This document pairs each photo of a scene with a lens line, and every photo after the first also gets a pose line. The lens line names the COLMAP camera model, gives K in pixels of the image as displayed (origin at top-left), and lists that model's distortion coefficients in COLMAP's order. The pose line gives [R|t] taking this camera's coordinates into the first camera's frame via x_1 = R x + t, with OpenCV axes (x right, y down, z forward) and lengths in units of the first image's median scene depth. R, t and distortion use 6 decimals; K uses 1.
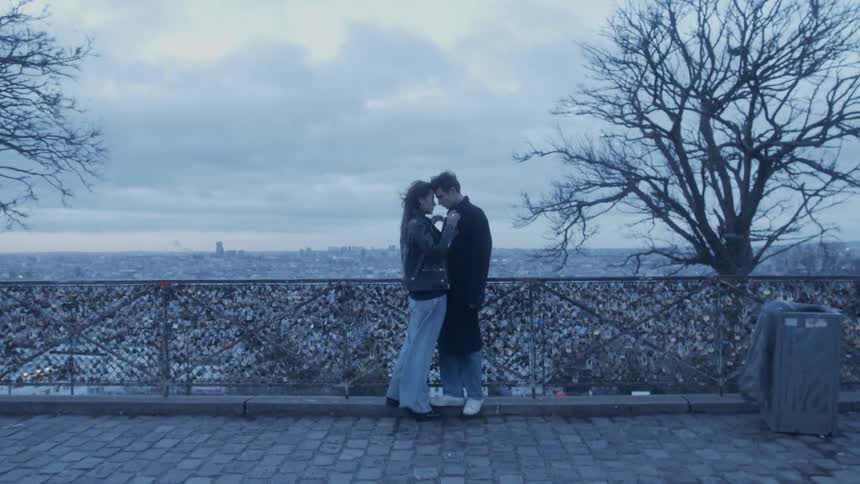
lens RADIAL K [[736.5, 0, 430.0], [0, 736.5, 242.0], [0, 0, 1]] dist [-0.104250, 0.095799]
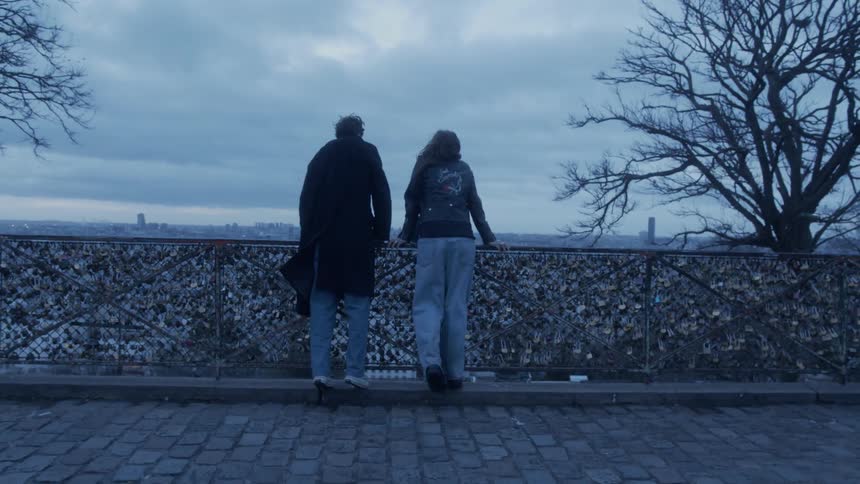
lens RADIAL K [[736.5, 0, 430.0], [0, 736.5, 242.0], [0, 0, 1]] dist [-0.104250, 0.095799]
pose [[0.993563, 0.033178, 0.108311, -0.222348], [-0.035833, 0.999101, 0.022656, 0.028711], [-0.107462, -0.026391, 0.993859, 0.152491]]
